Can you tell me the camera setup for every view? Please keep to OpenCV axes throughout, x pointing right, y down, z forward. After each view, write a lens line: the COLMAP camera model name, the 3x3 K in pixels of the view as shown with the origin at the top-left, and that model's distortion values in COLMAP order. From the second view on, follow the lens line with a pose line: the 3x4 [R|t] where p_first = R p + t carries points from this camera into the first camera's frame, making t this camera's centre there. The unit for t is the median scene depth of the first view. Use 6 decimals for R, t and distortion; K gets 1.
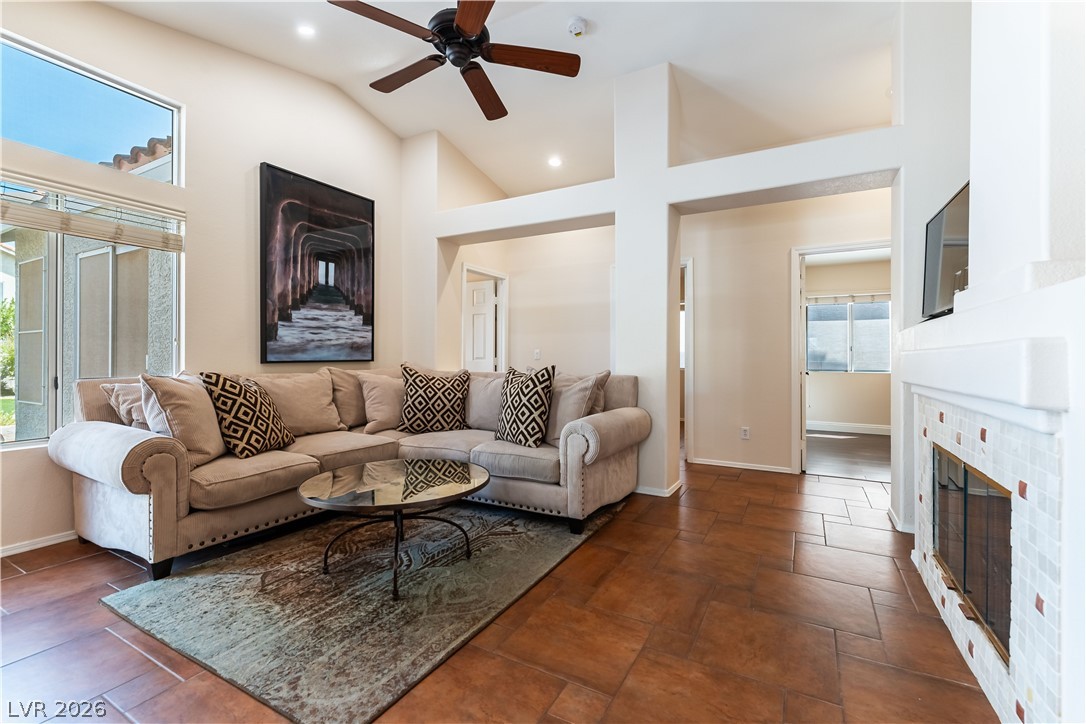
lens RADIAL K [[474.3, 0, 535.6], [0, 474.3, 355.2], [0, 0, 1]] dist [-0.001474, -0.000693]
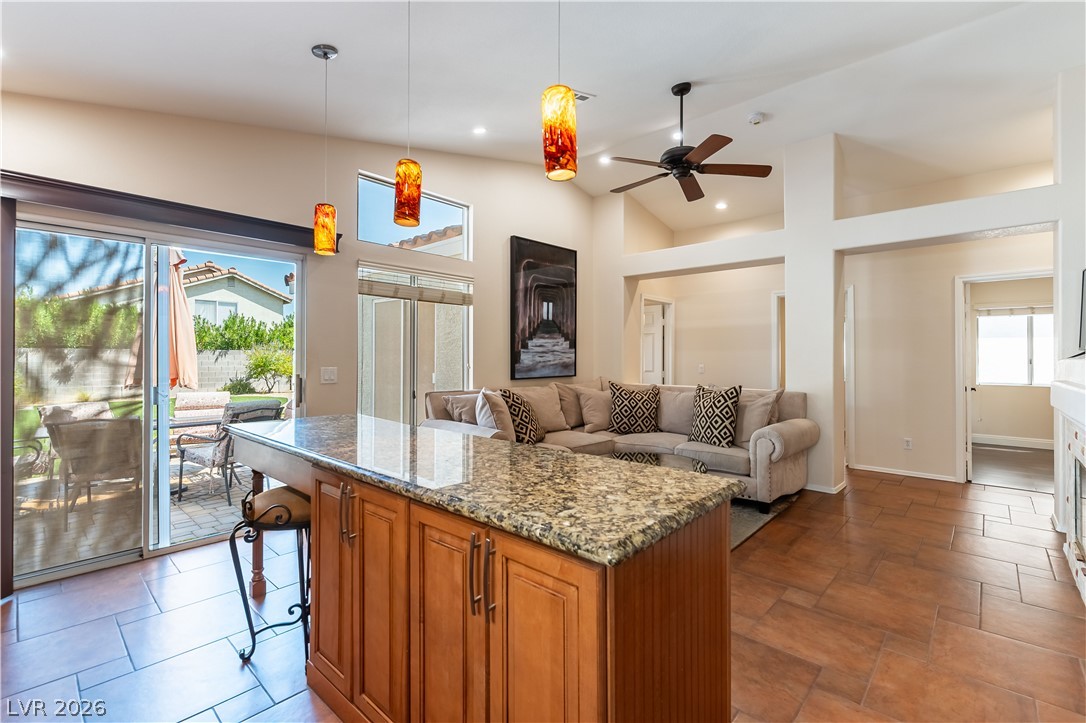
lens RADIAL K [[474.3, 0, 553.4], [0, 474.3, 355.9], [0, 0, 1]] dist [-0.001474, -0.000693]
pose [[0.975300, -0.002541, -0.220869, -0.163904], [0.001959, 0.999994, -0.002855, -0.052886], [0.220875, 0.002352, 0.975299, -0.359303]]
